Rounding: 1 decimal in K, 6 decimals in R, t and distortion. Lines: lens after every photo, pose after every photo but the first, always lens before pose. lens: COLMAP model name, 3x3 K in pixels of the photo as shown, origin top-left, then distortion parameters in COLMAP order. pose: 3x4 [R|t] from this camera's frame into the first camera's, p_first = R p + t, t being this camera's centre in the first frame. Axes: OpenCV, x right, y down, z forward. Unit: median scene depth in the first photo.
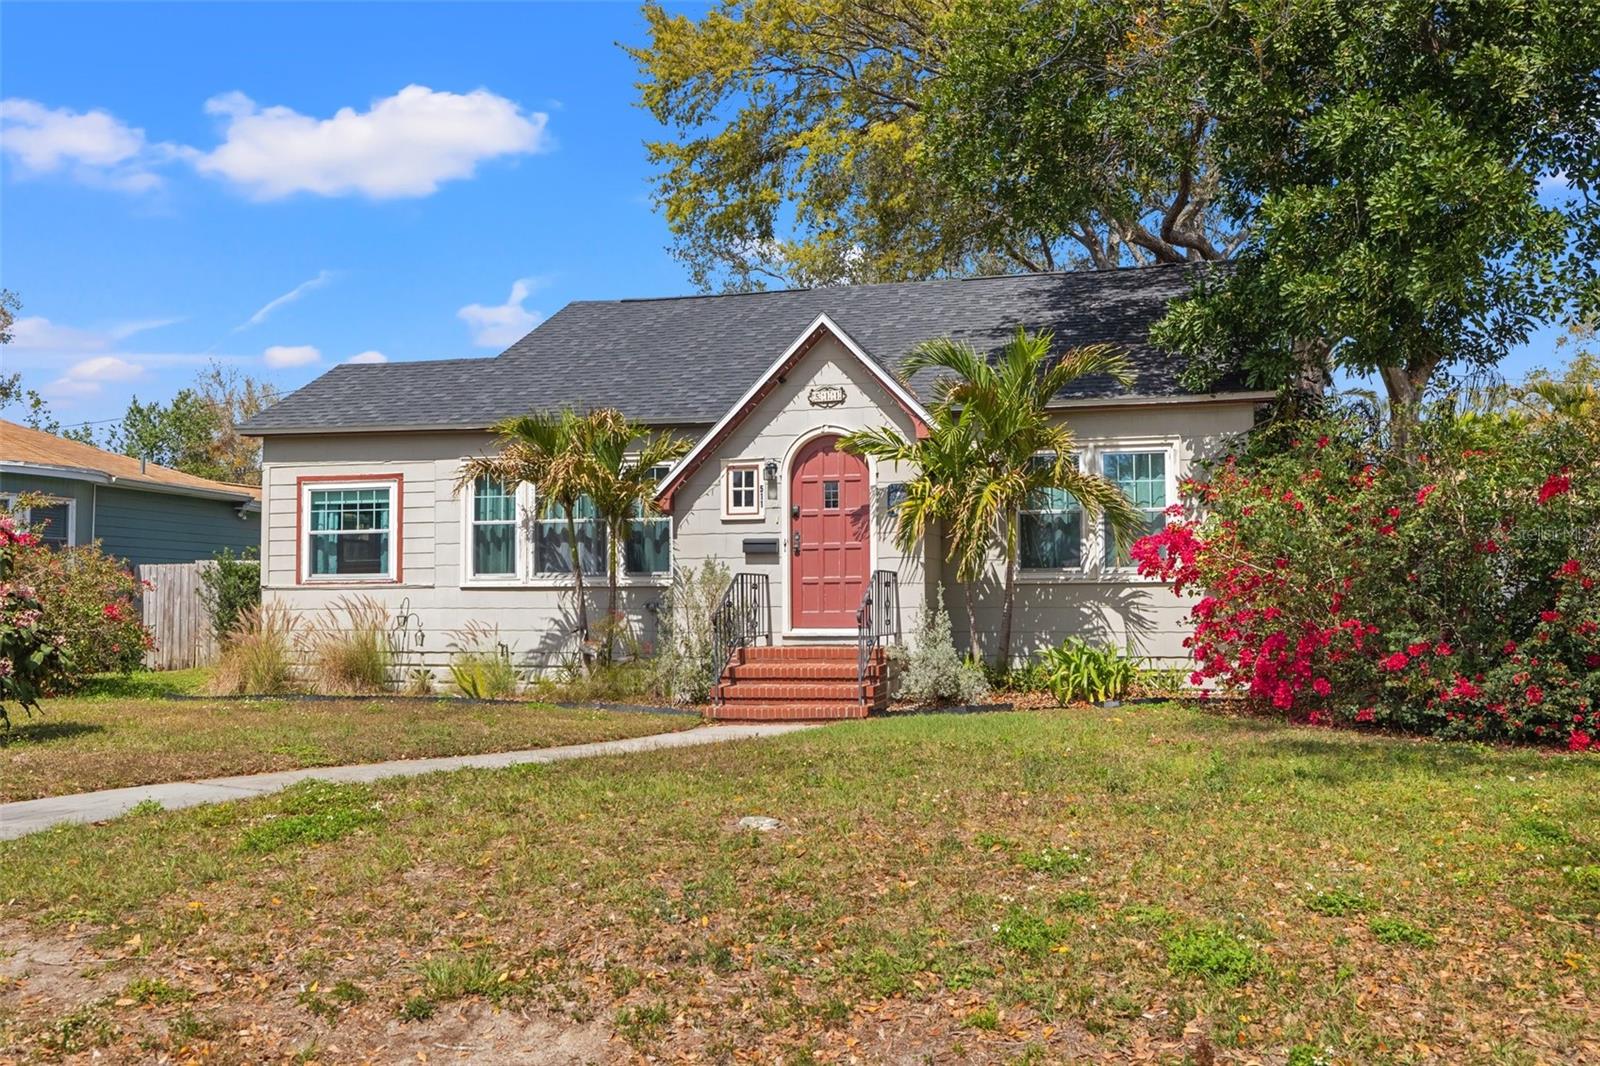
lens RADIAL K [[1458.4, 0, 800.0], [0, 1458.4, 533.0], [0, 0, 1]] dist [-0.000971, -0.002849]
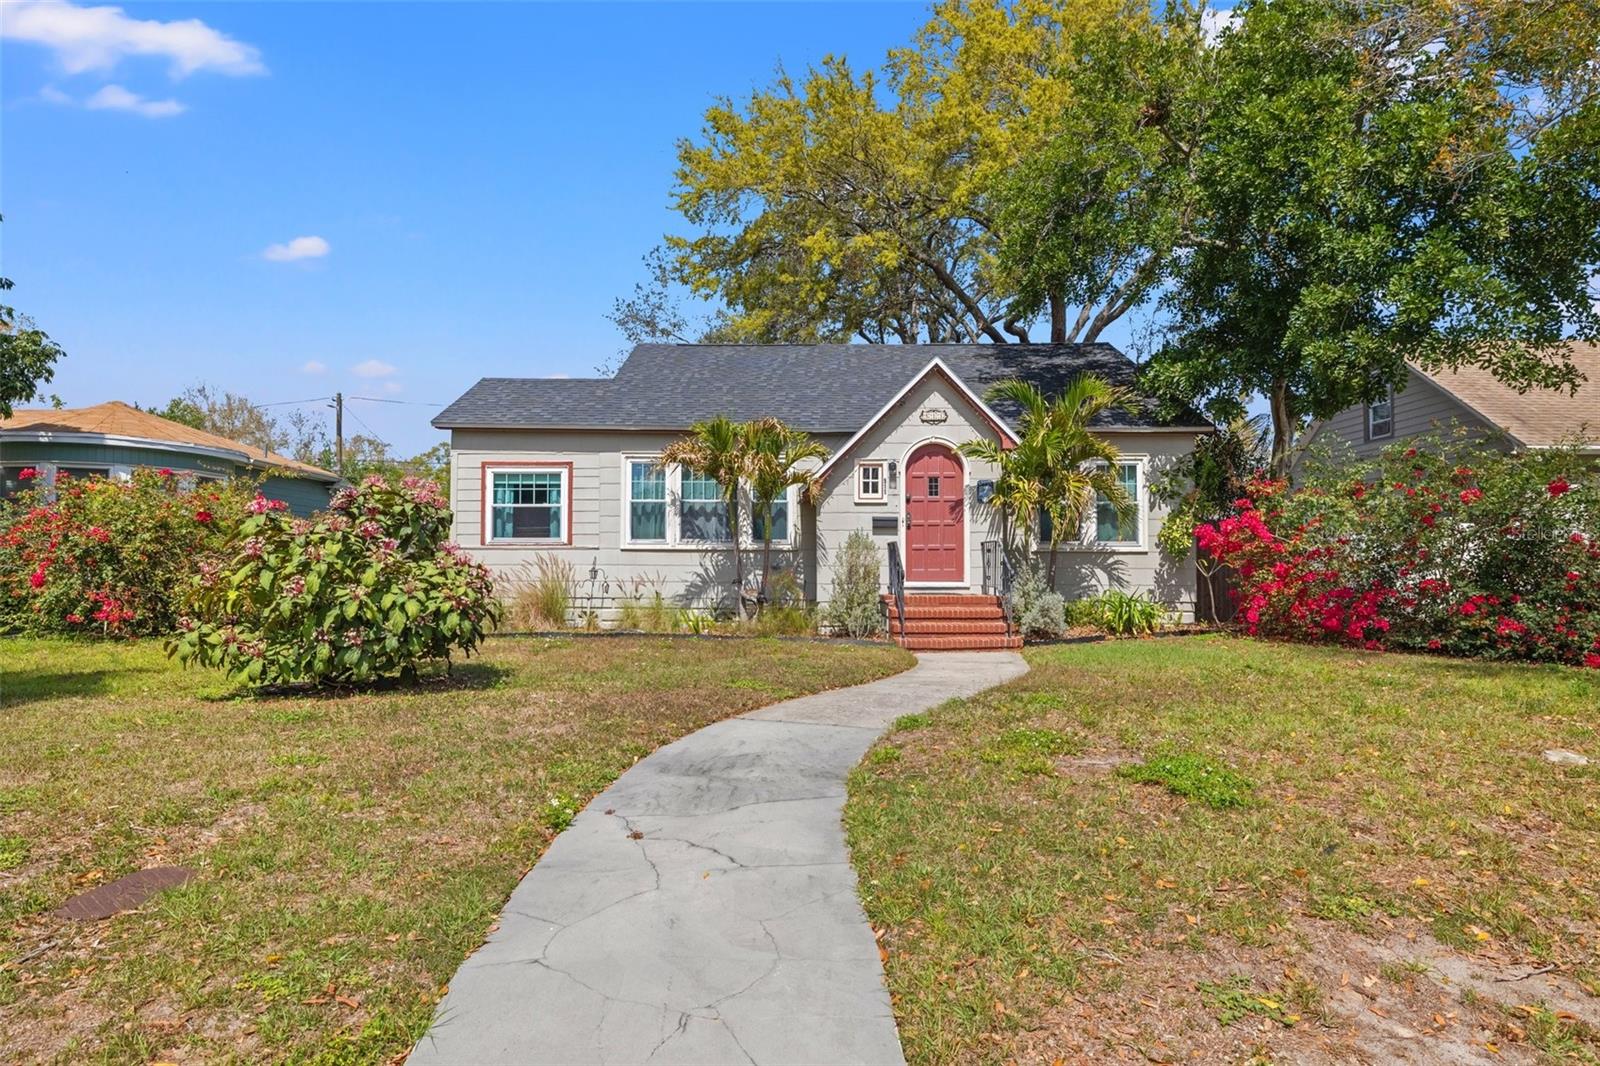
lens RADIAL K [[921.8, 0, 800.0], [0, 921.8, 533.0], [0, 0, 1]] dist [0.001825, -0.000847]
pose [[0.971152, 0.017161, 0.237842, -0.306908], [-0.020788, 0.999703, 0.012750, 0.009508], [-0.237552, -0.017326, 0.971220, 0.164244]]
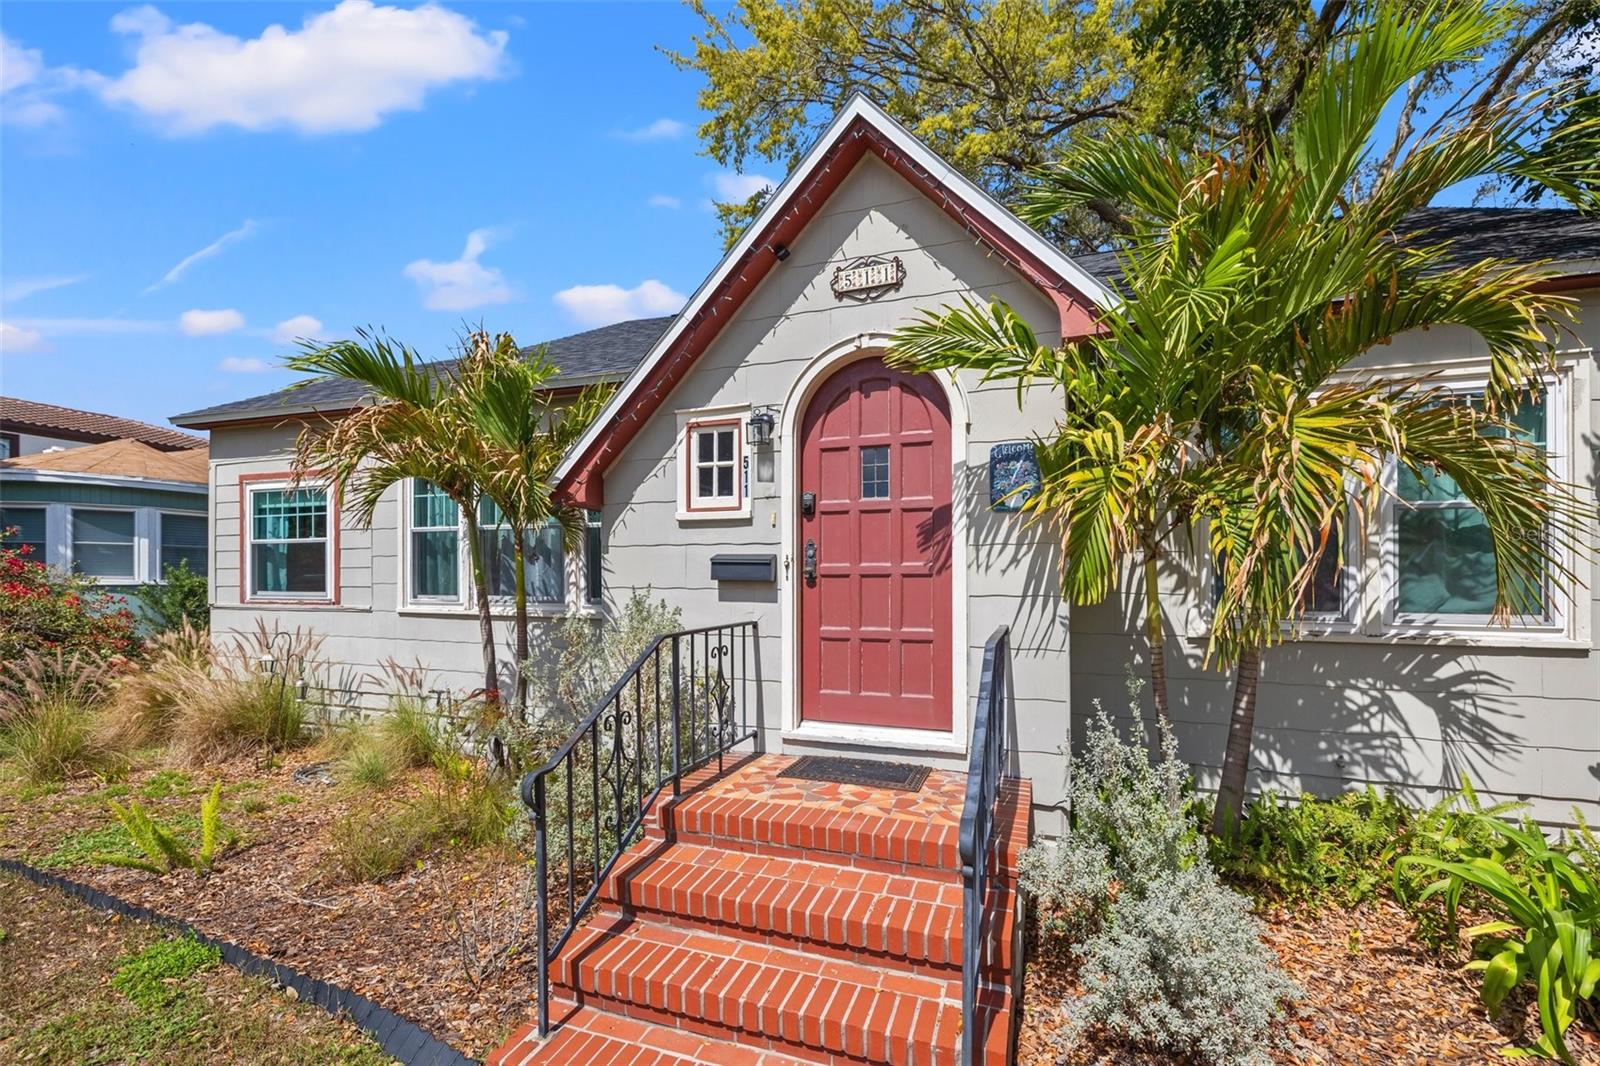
lens RADIAL K [[680.2, 0, 797.6], [0, 680.2, 541.9], [0, 0, 1]] dist [0.003136, 0.000127]
pose [[0.995530, 0.007370, -0.094162, 0.016507], [-0.008348, 0.999915, -0.009996, 0.001562], [0.094080, 0.010738, 0.995507, 0.736612]]
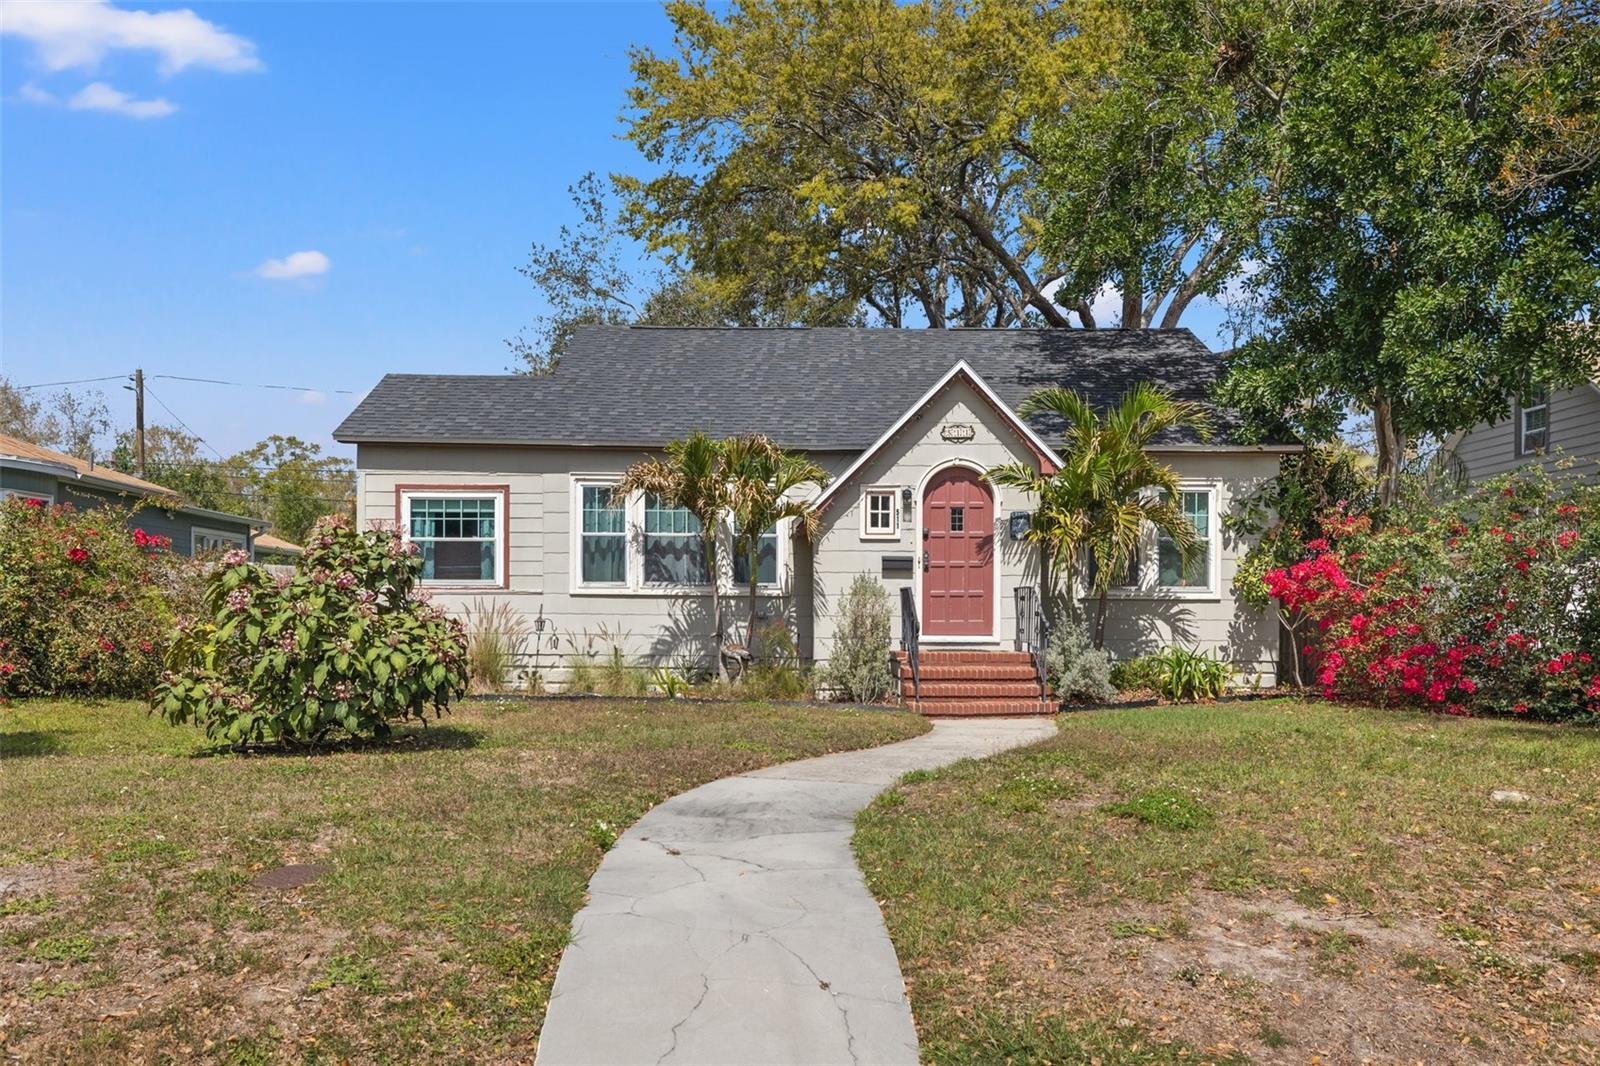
lens RADIAL K [[1333.8, 0, 800.9], [0, 1333.8, 619.5], [0, 0, 1]] dist [0.001072, 0.003899]
pose [[0.967112, 0.009993, 0.254156, -0.355408], [-0.024313, 0.998284, 0.053264, -0.000474], [-0.253188, -0.057691, 0.965696, 0.012983]]
